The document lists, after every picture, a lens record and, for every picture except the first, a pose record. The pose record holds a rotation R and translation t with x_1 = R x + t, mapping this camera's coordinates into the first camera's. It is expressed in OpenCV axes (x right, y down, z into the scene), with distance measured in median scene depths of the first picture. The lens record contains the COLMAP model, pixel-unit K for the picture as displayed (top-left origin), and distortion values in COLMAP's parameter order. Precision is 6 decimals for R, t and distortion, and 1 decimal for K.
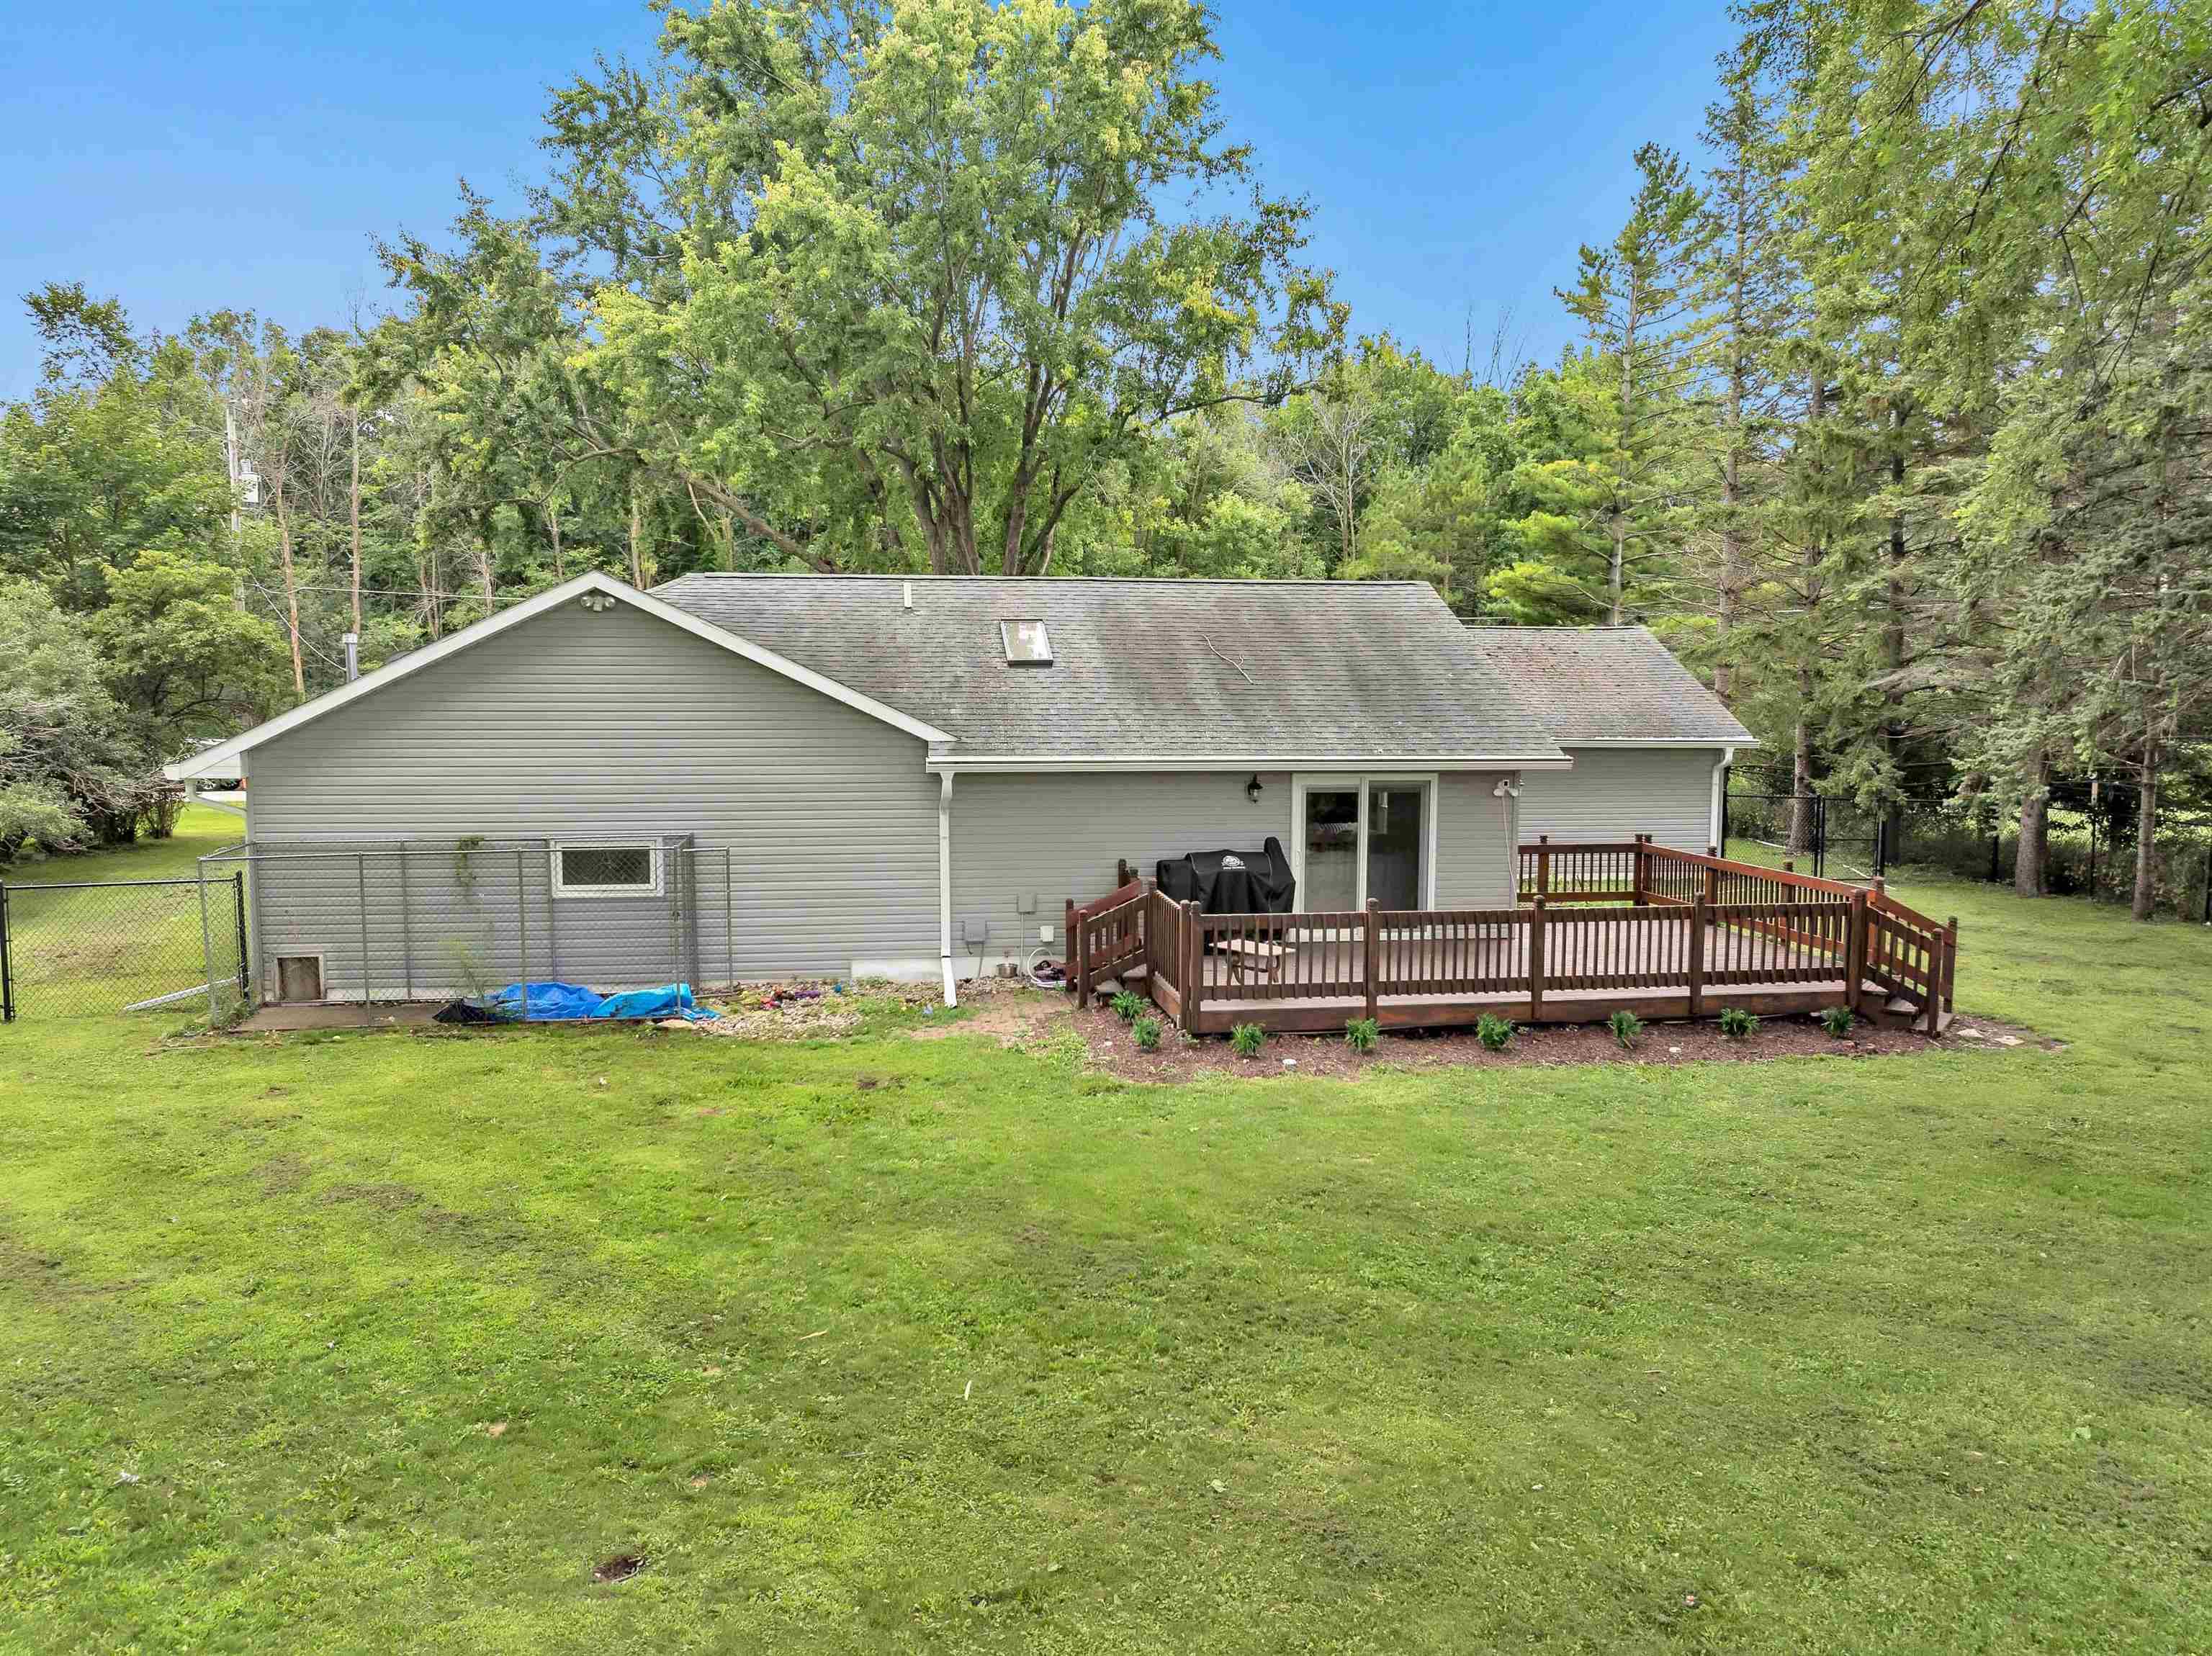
lens RADIAL K [[1566.1, 0, 1106.0], [0, 1566.1, 828.0], [0, 0, 1]] dist [-0.040161, 0.010633]
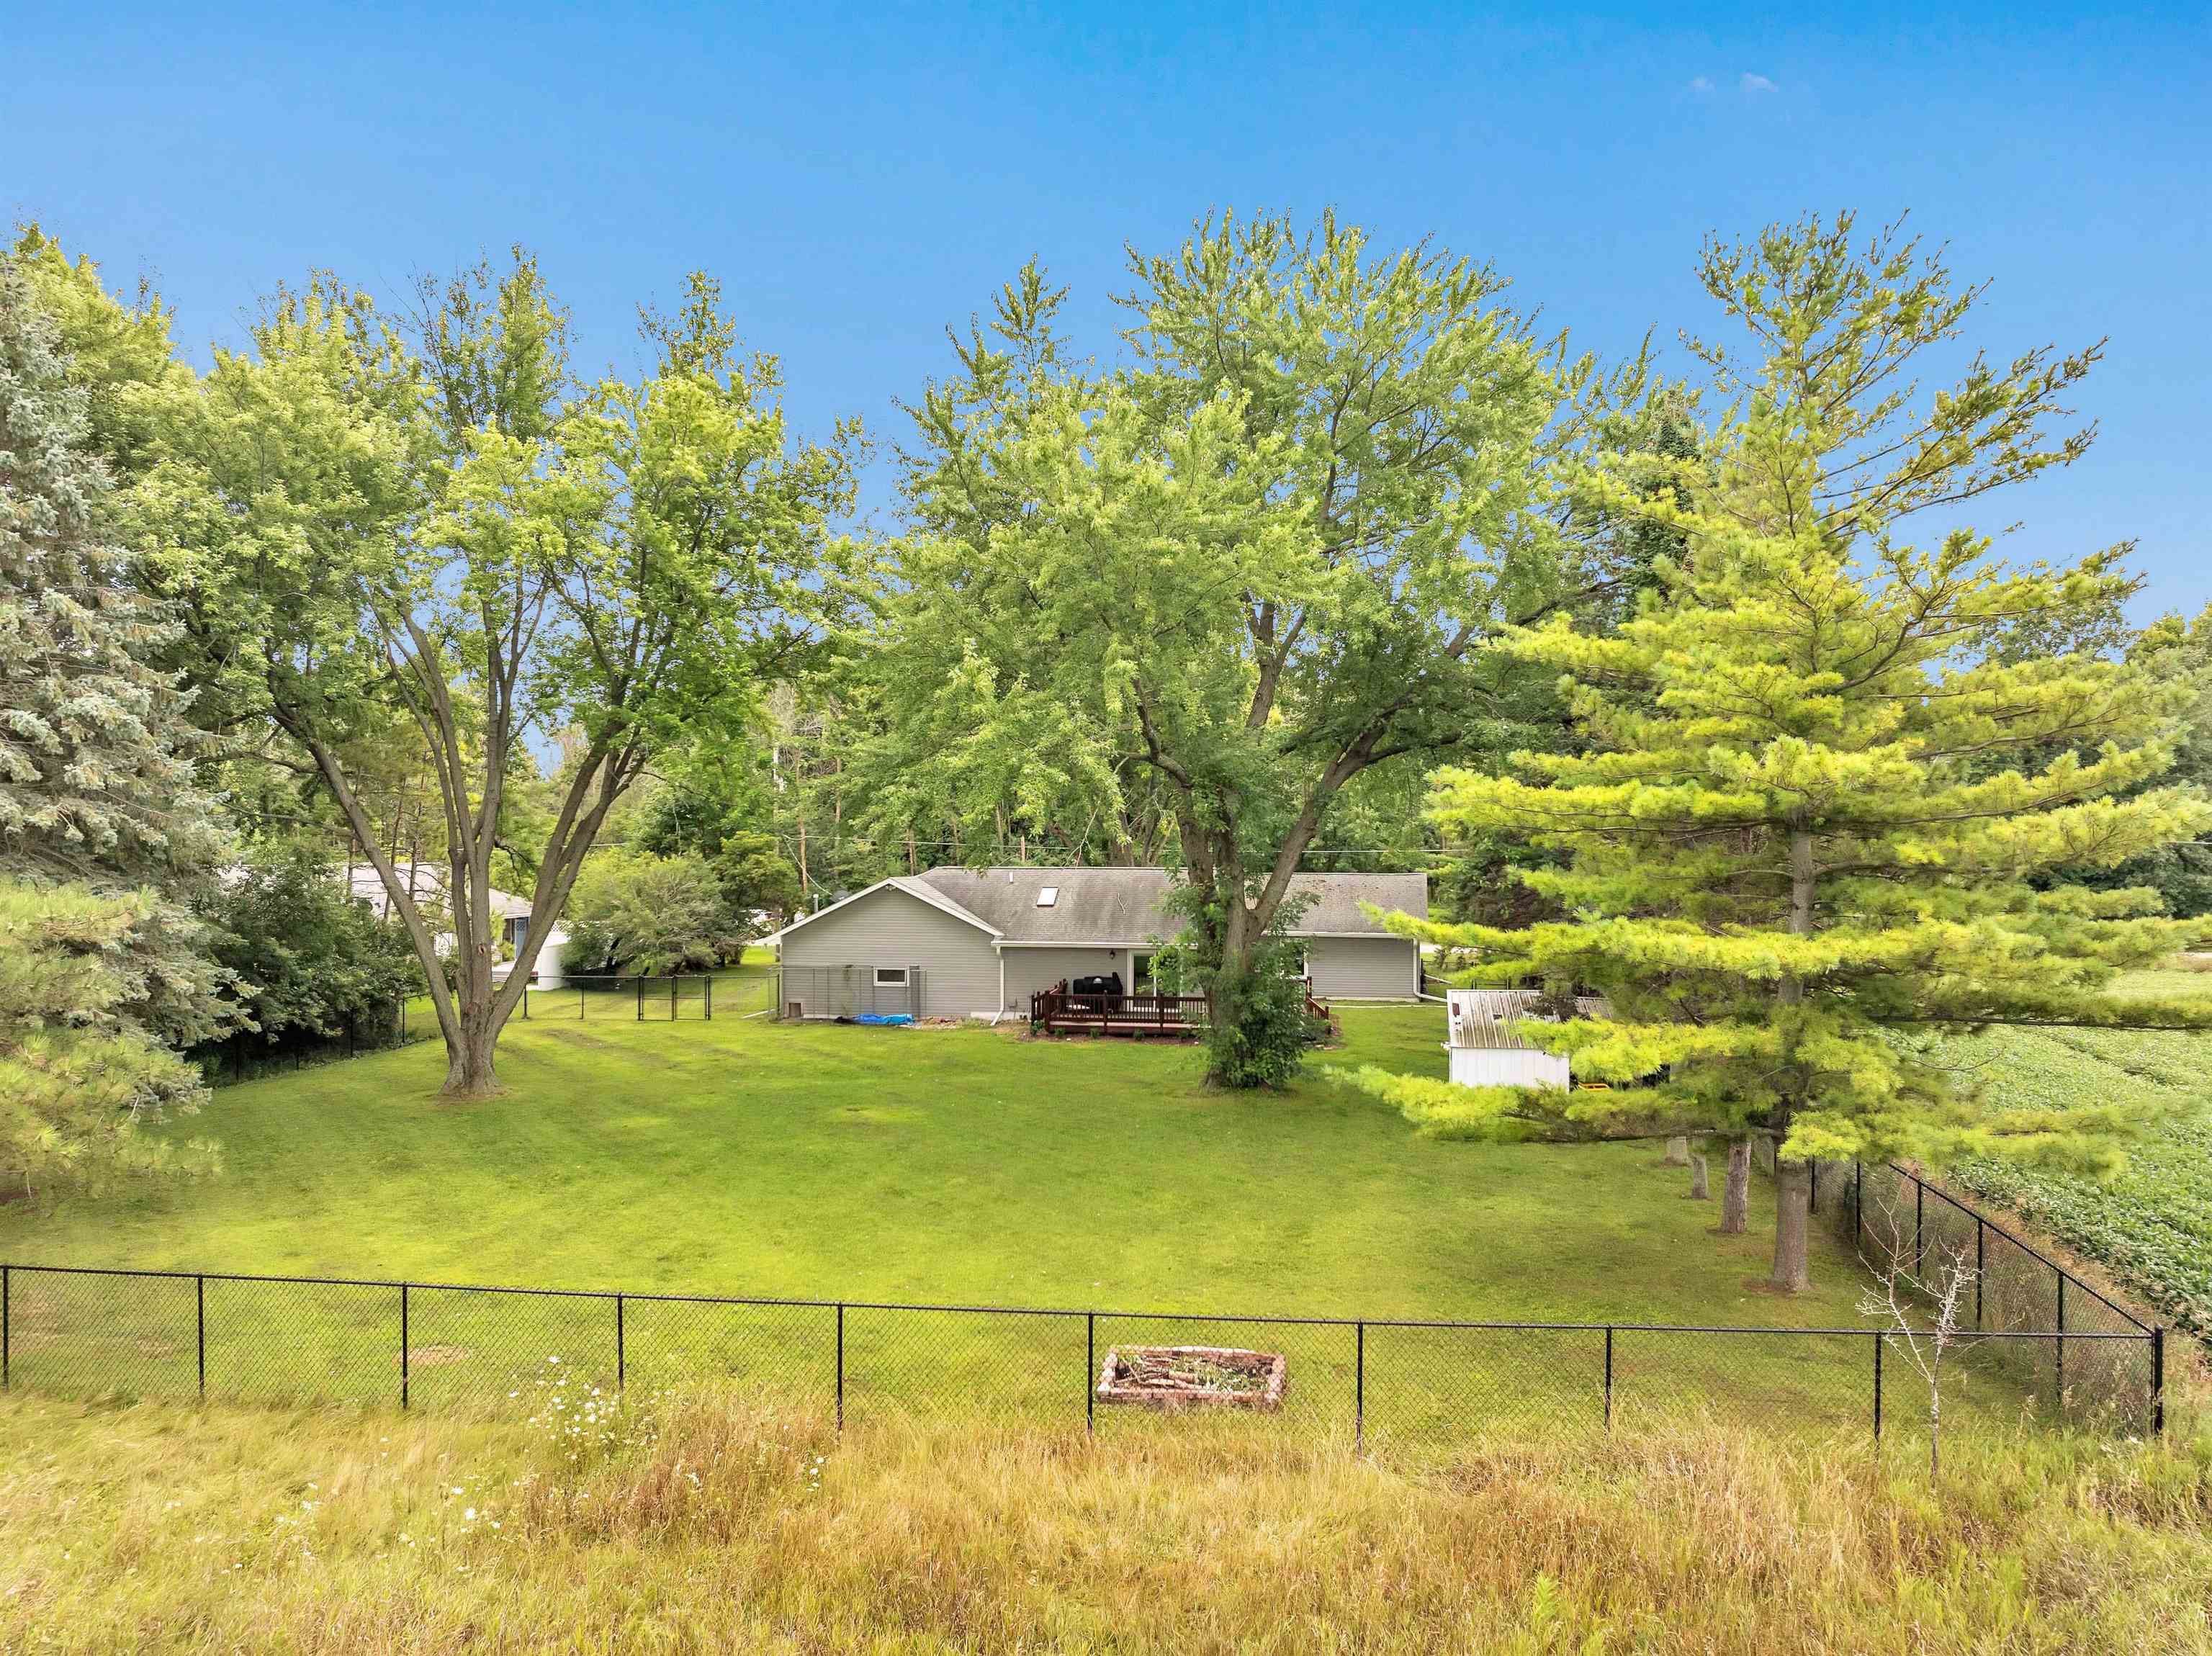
lens RADIAL K [[1566.1, 0, 1106.0], [0, 1566.1, 828.0], [0, 0, 1]] dist [-0.040161, 0.010633]
pose [[0.958388, -0.000074, -0.285467, 0.605577], [-0.027318, 0.995387, -0.091972, 0.004867], [0.284157, 0.095943, 0.953965, -1.151830]]
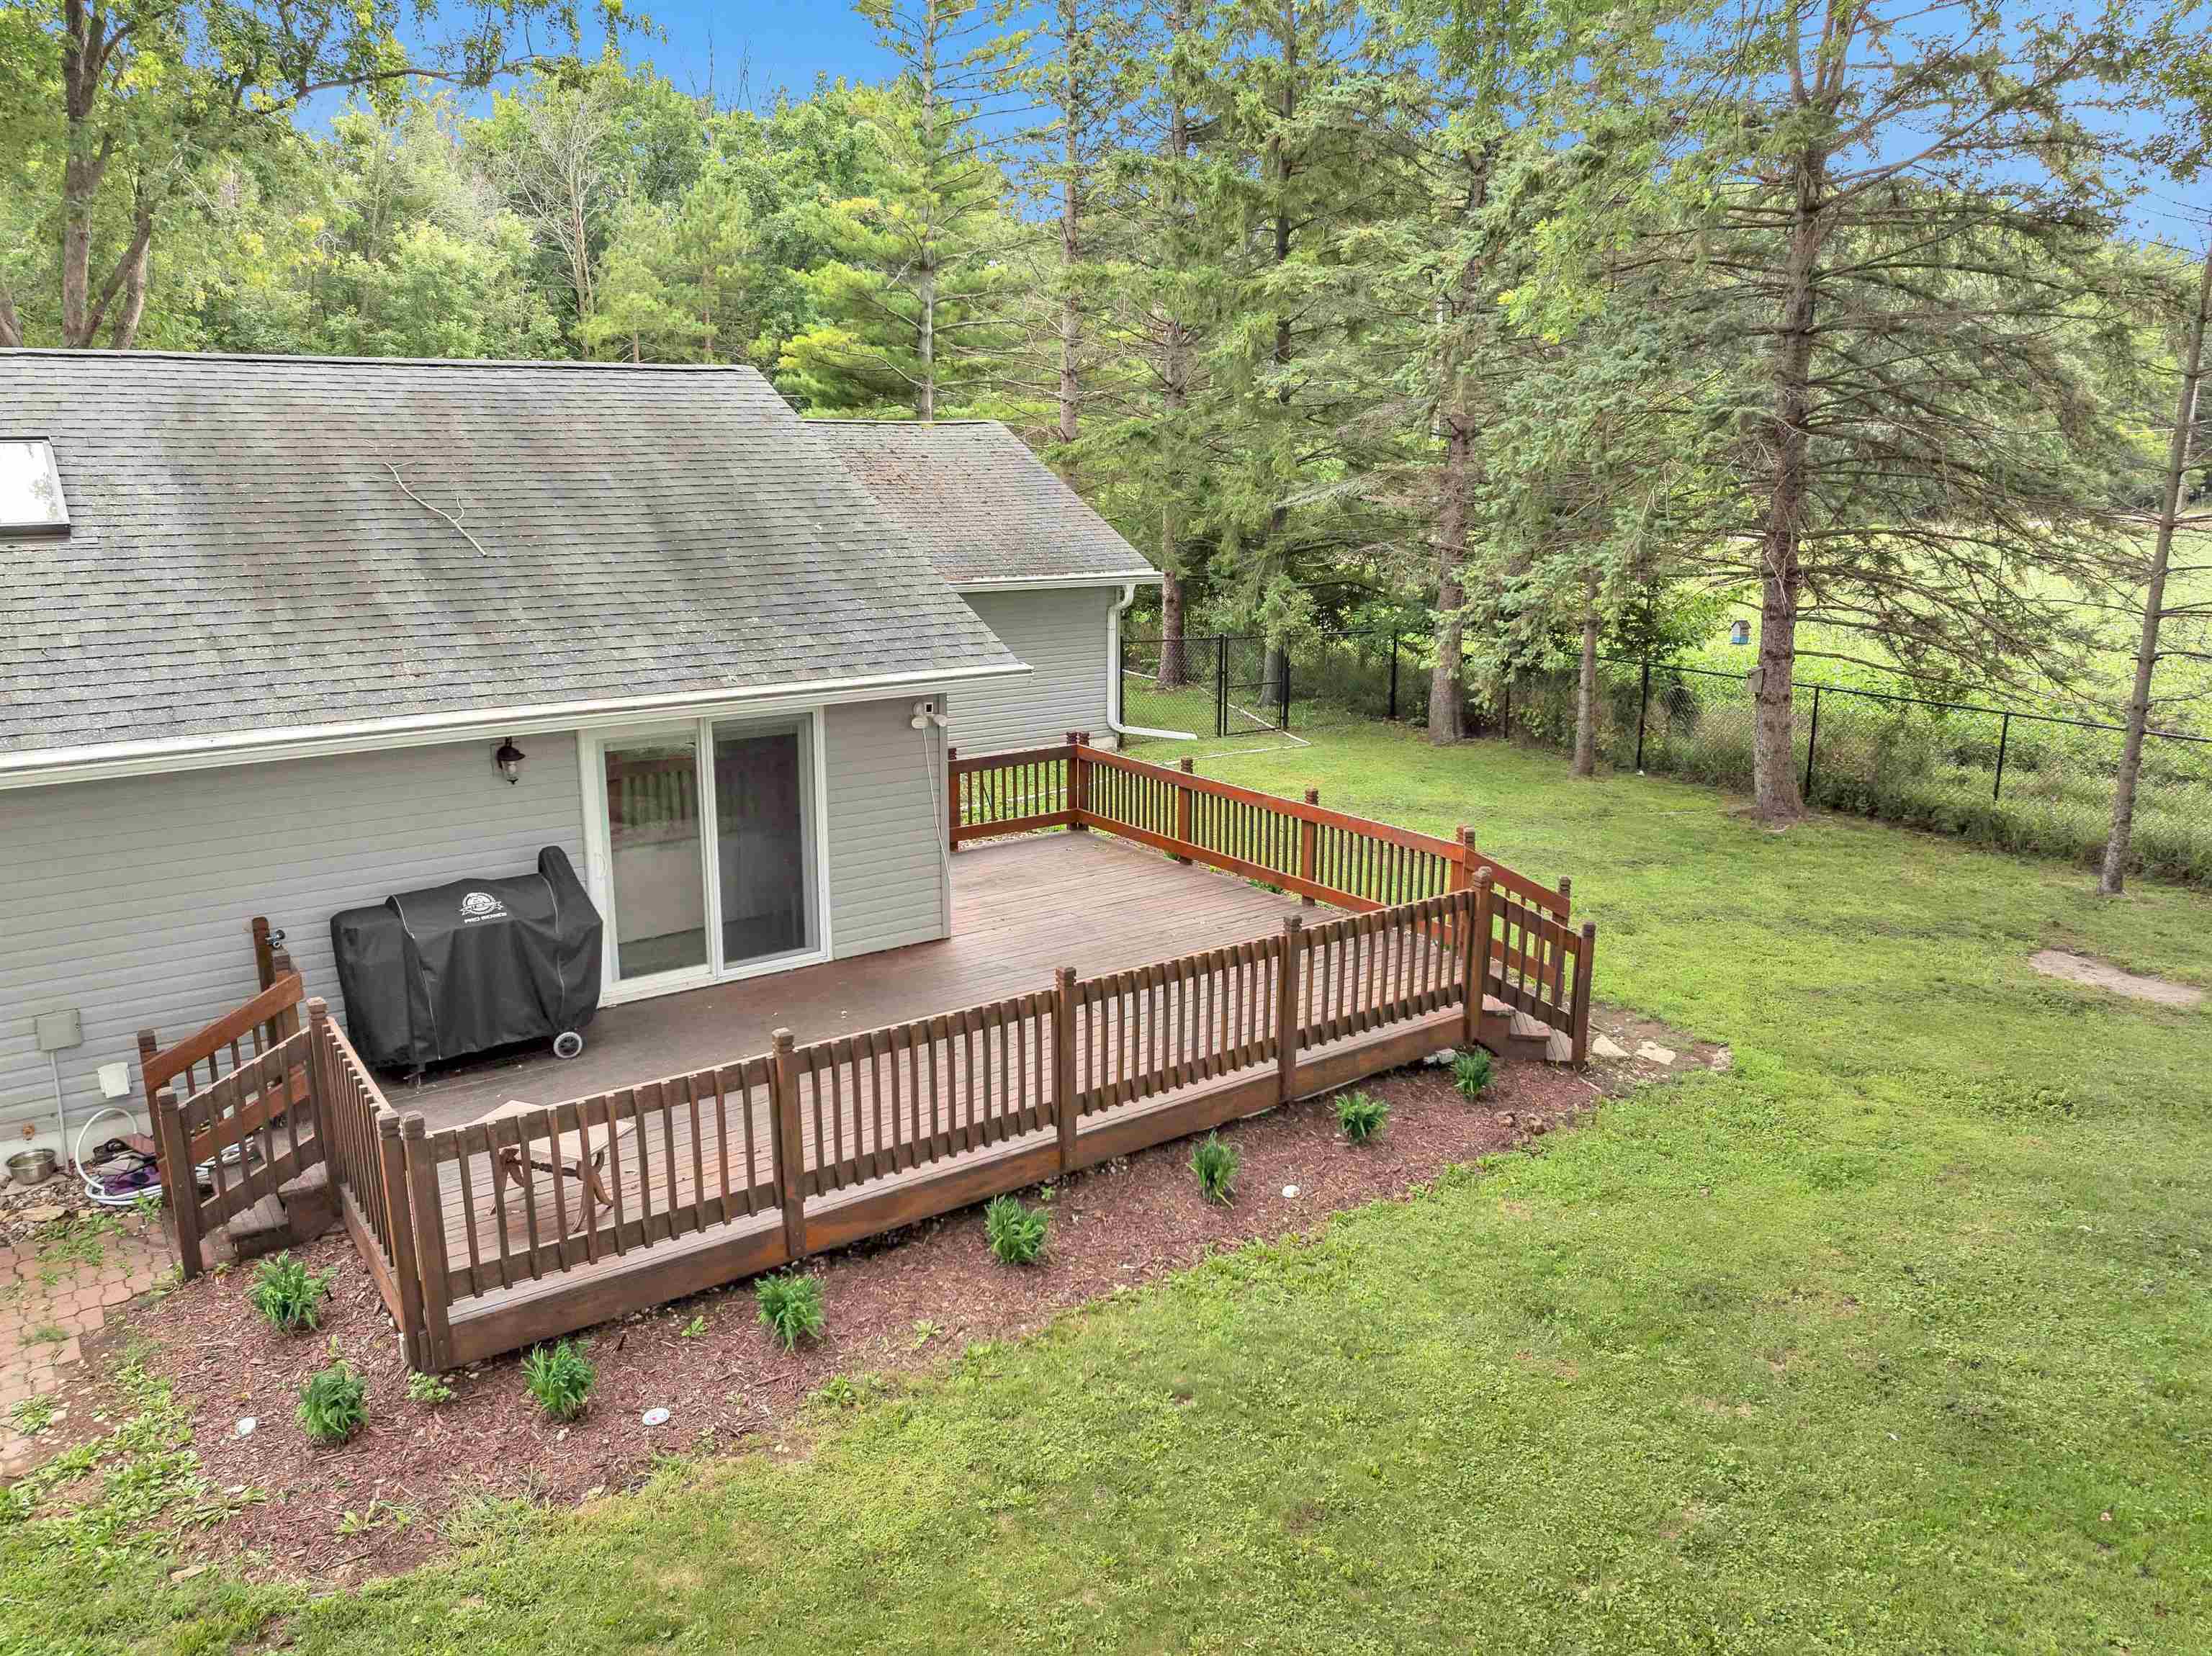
lens RADIAL K [[1566.1, 0, 1106.0], [0, 1566.1, 828.0], [0, 0, 1]] dist [-0.040161, 0.010633]
pose [[0.892133, -0.105597, 0.439258, 0.026462], [0.039439, 0.986791, 0.157124, -0.054535], [-0.450048, -0.122851, 0.884514, 0.286020]]
